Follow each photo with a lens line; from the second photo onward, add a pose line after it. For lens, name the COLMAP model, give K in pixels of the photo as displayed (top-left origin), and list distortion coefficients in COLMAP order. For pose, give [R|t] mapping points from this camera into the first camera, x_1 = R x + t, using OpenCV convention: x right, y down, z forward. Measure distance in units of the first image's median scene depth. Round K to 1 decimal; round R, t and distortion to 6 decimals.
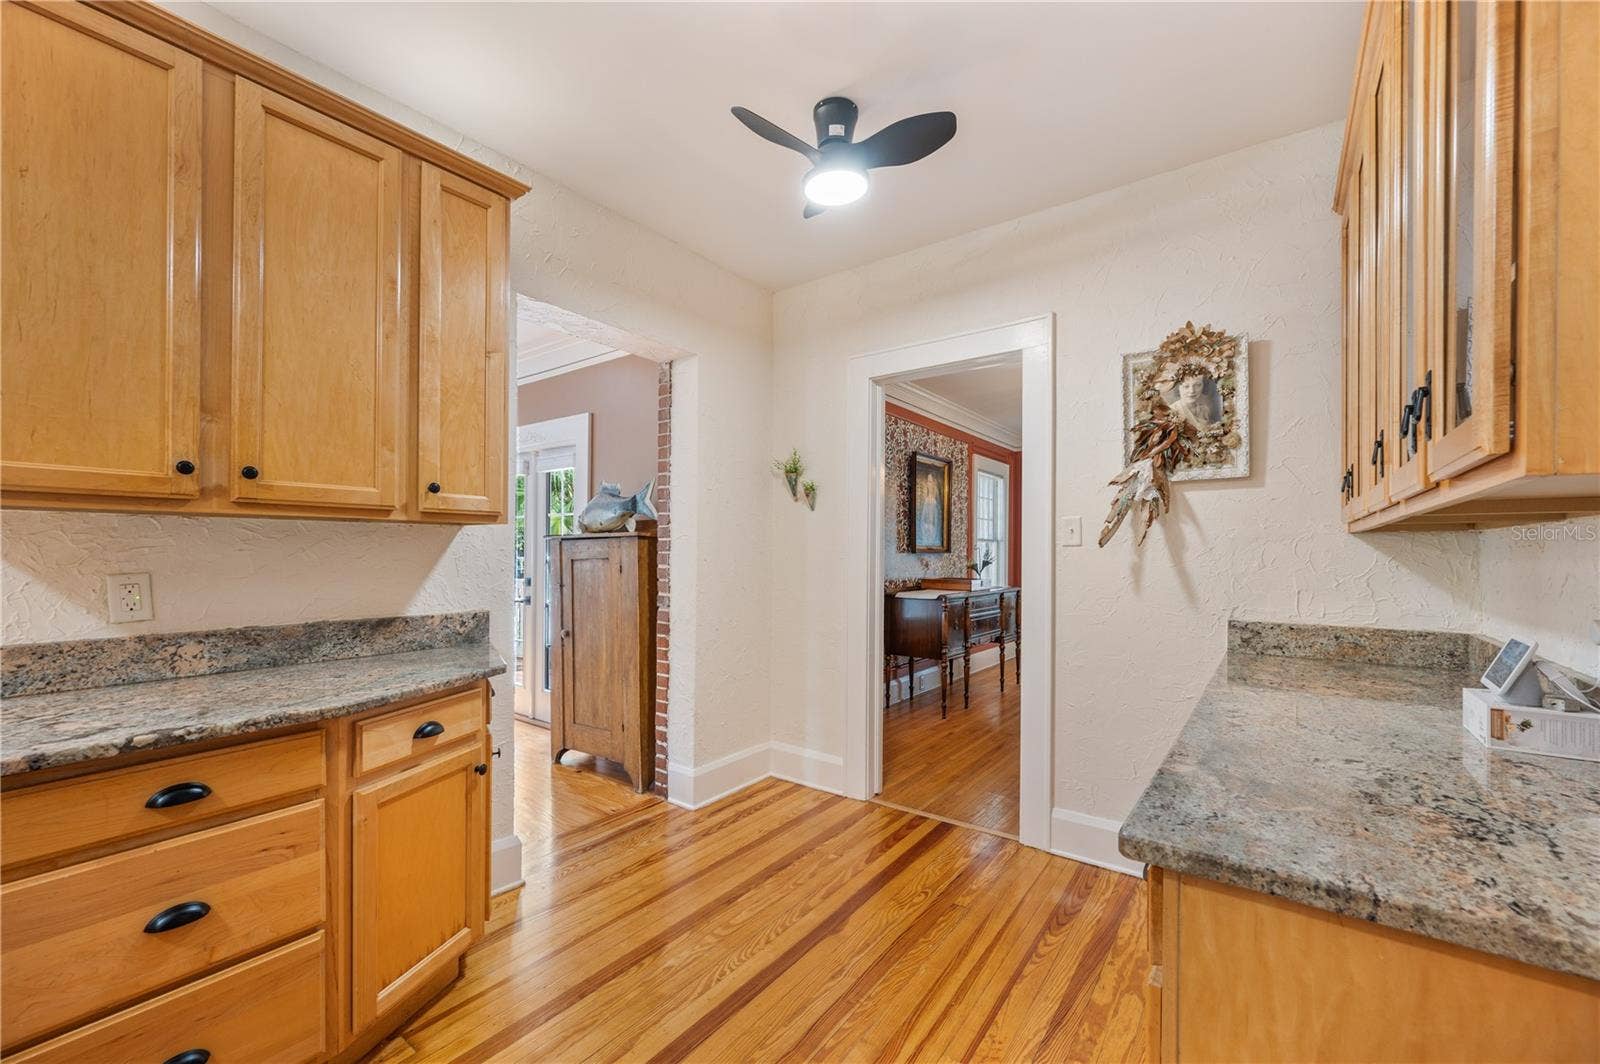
lens RADIAL K [[643.9, 0, 790.7], [0, 643.9, 547.4], [0, 0, 1]] dist [-0.001330, -0.000133]
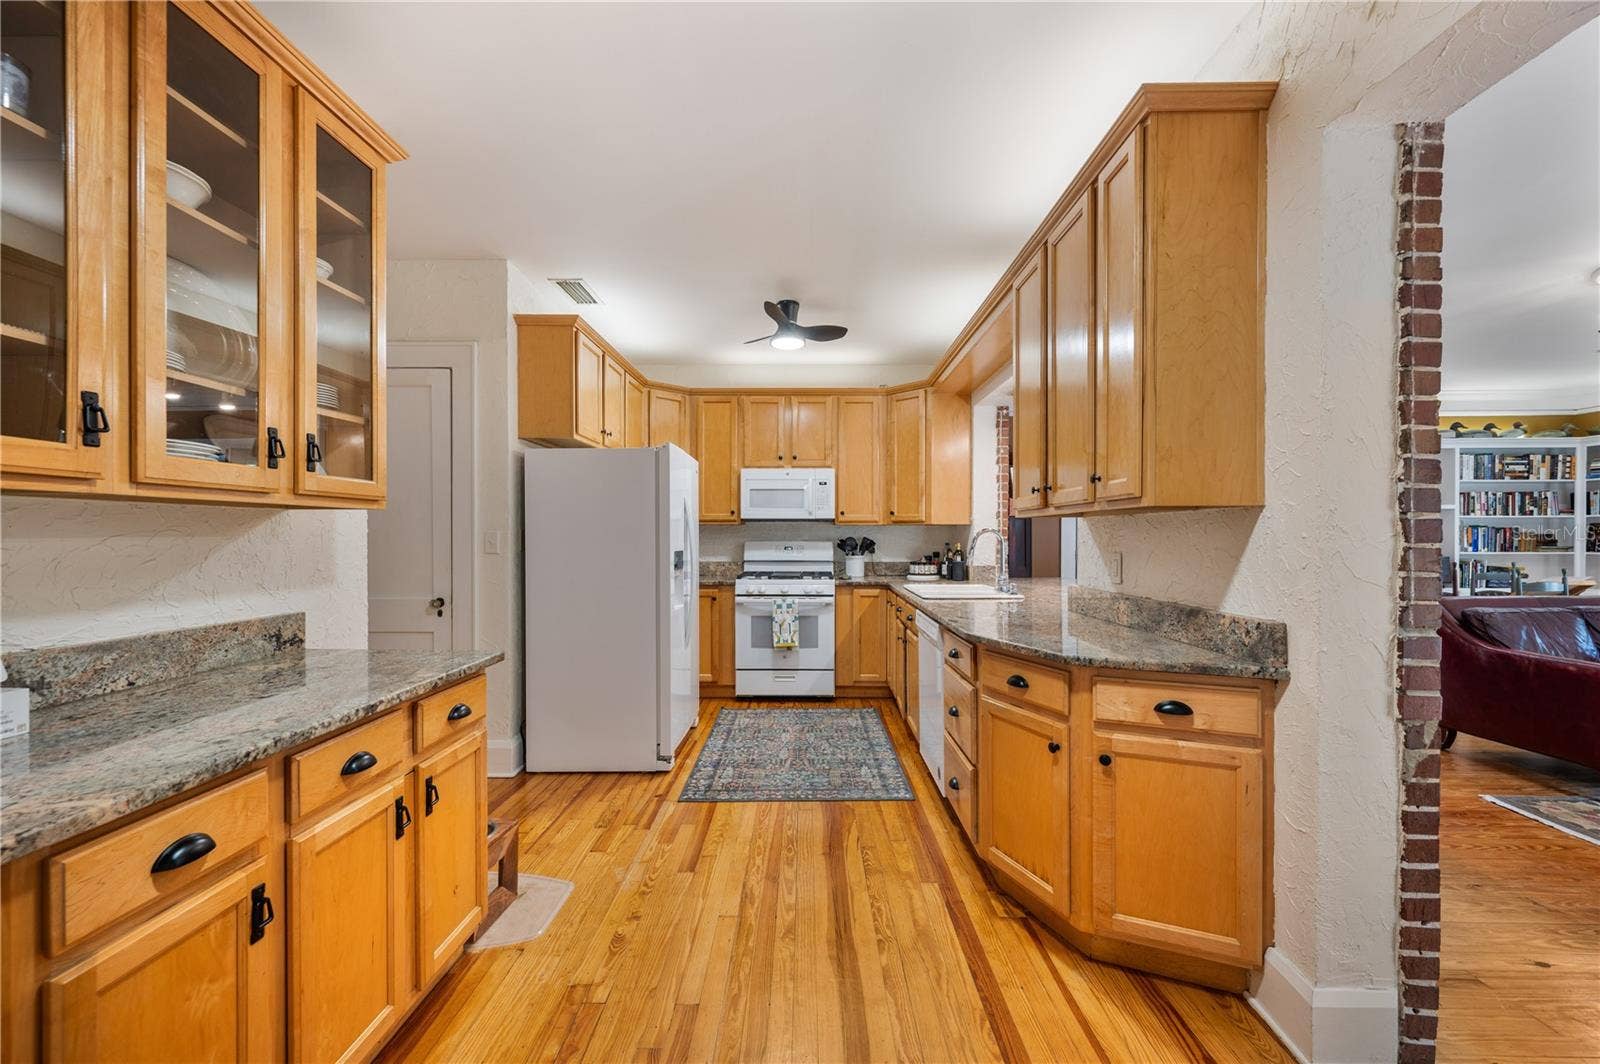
lens RADIAL K [[649.4, 0, 810.3], [0, 649.4, 542.3], [0, 0, 1]] dist [-0.001029, -0.000202]
pose [[-0.800153, -0.001211, -0.599795, 0.370202], [-0.003304, 0.999992, 0.002388, 0.009094], [0.599787, 0.003892, -0.800150, 1.273507]]
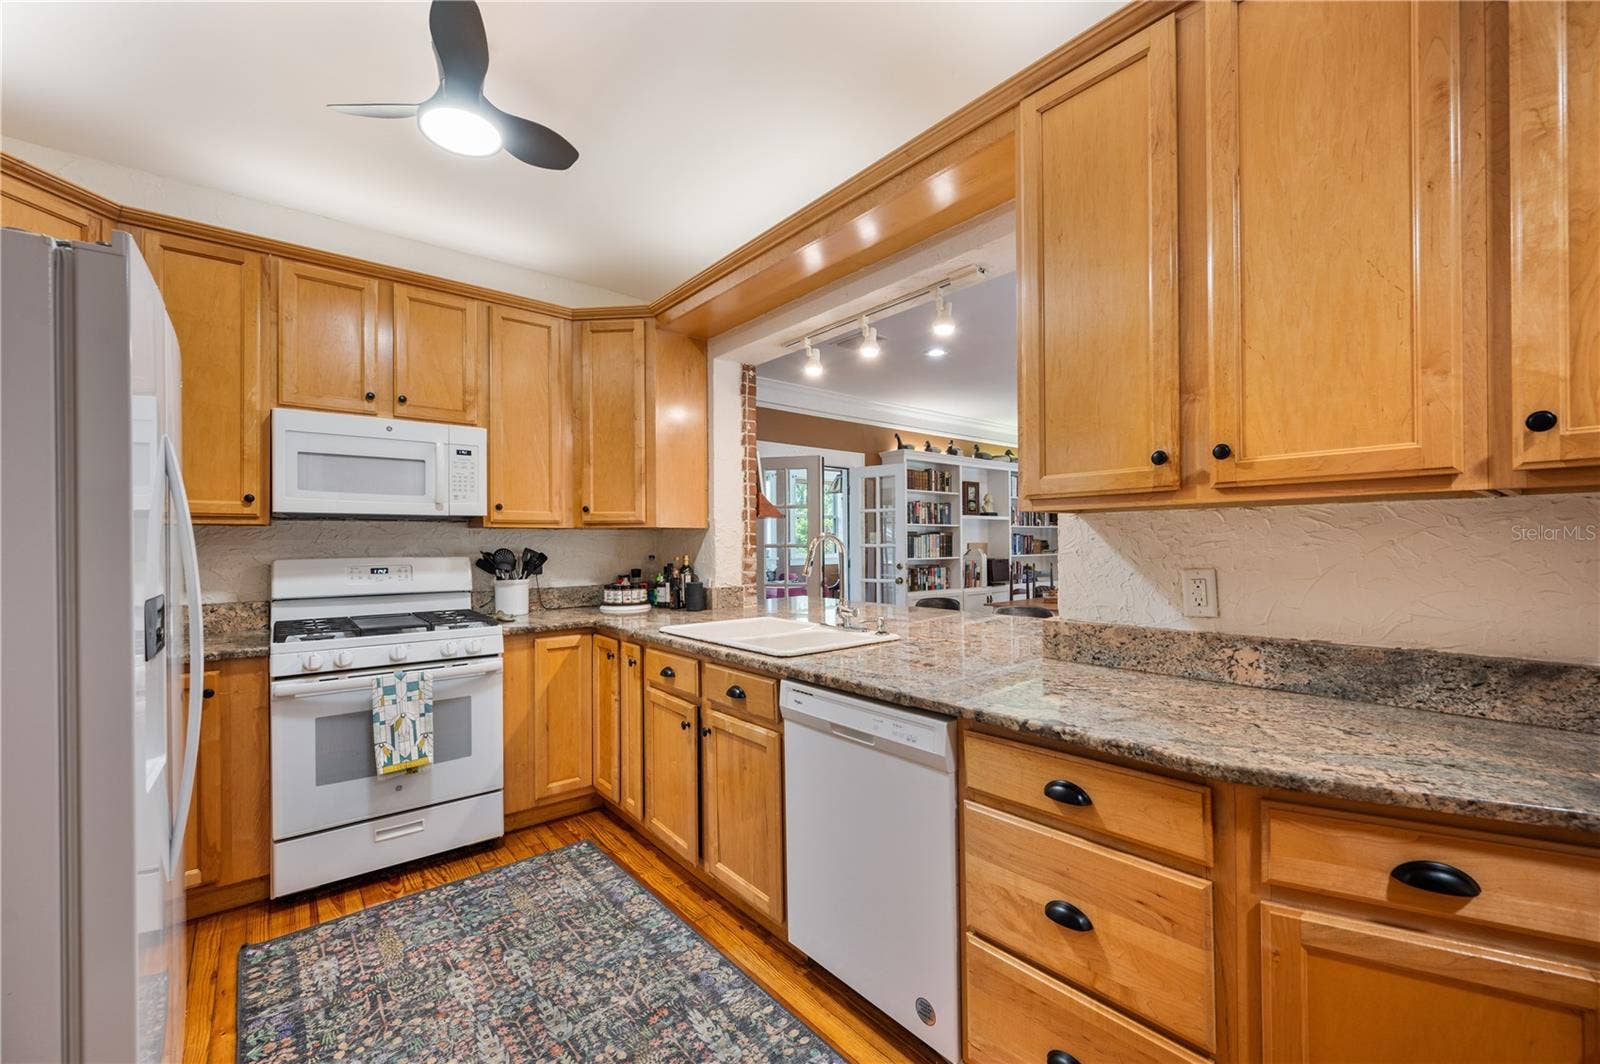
lens RADIAL K [[649.4, 0, 810.3], [0, 649.4, 542.3], [0, 0, 1]] dist [-0.001029, -0.000202]
pose [[-0.223690, -0.006796, -0.974637, 0.062686], [0.010448, 0.999902, -0.009370, 0.002086], [0.974604, -0.012279, -0.223597, 0.447551]]
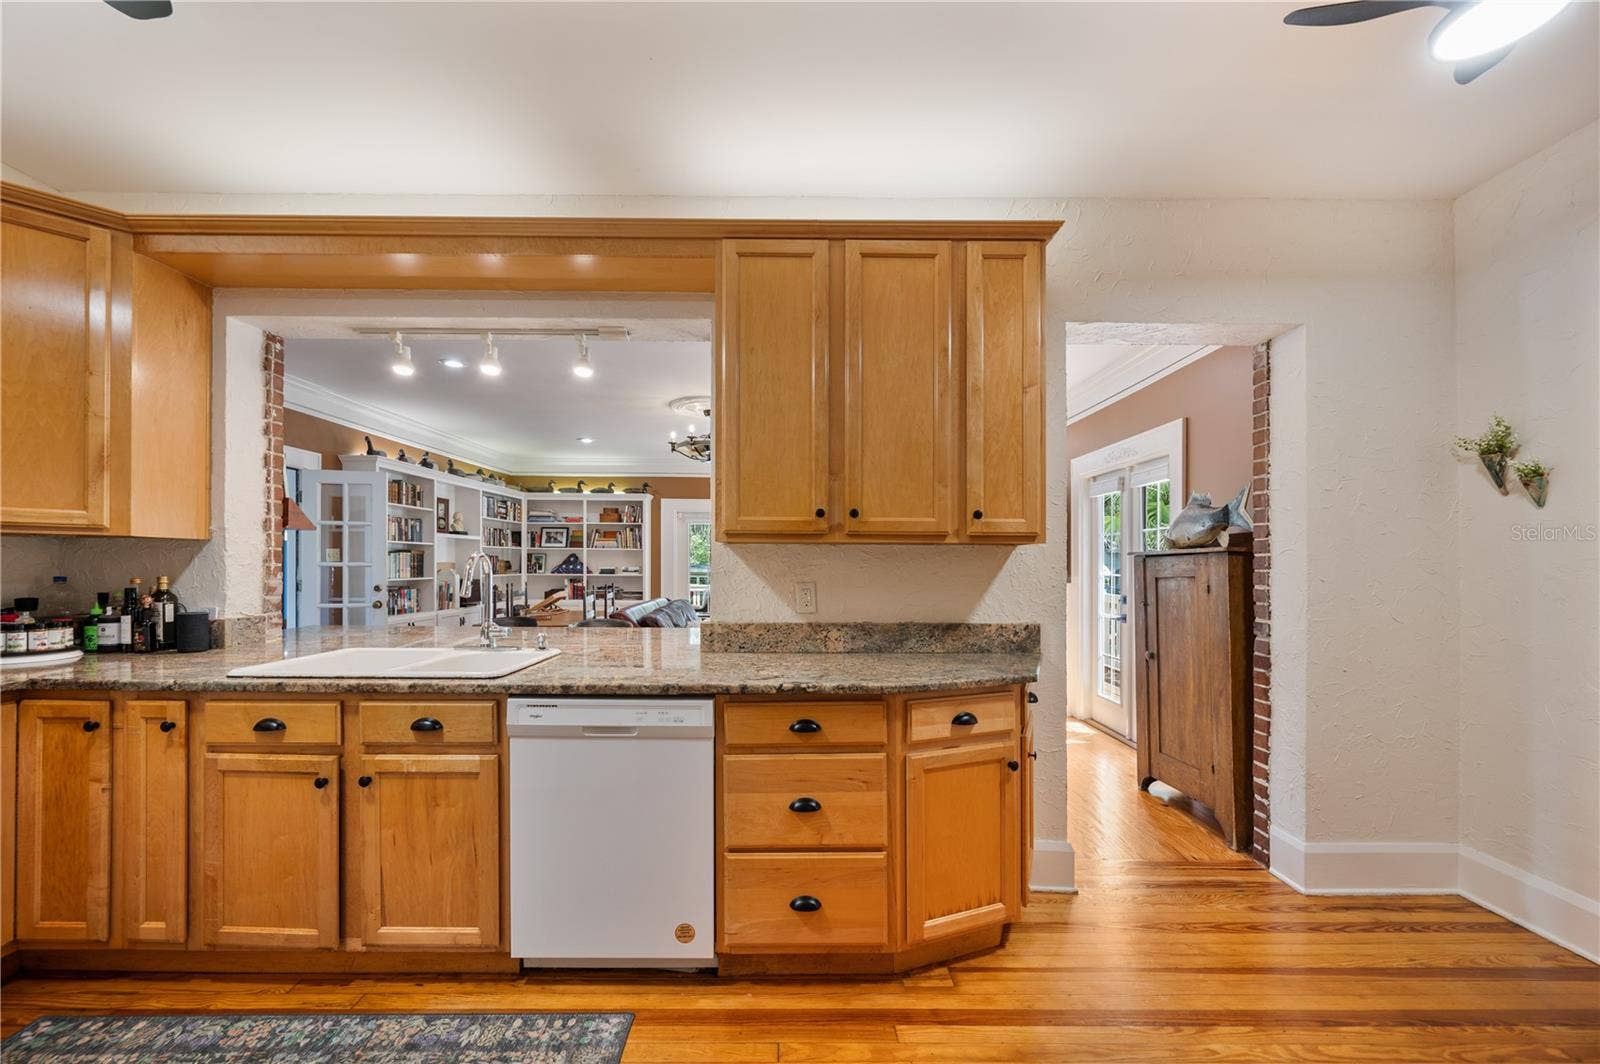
lens RADIAL K [[633.1, 0, 799.9], [0, 633.1, 558.3], [0, 0, 1]] dist [-0.000445, -0.000074]
pose [[0.607310, -0.009649, -0.794407, 0.133580], [0.002116, 0.999942, -0.010529, -0.001154], [0.794462, 0.004714, 0.607295, 0.035026]]
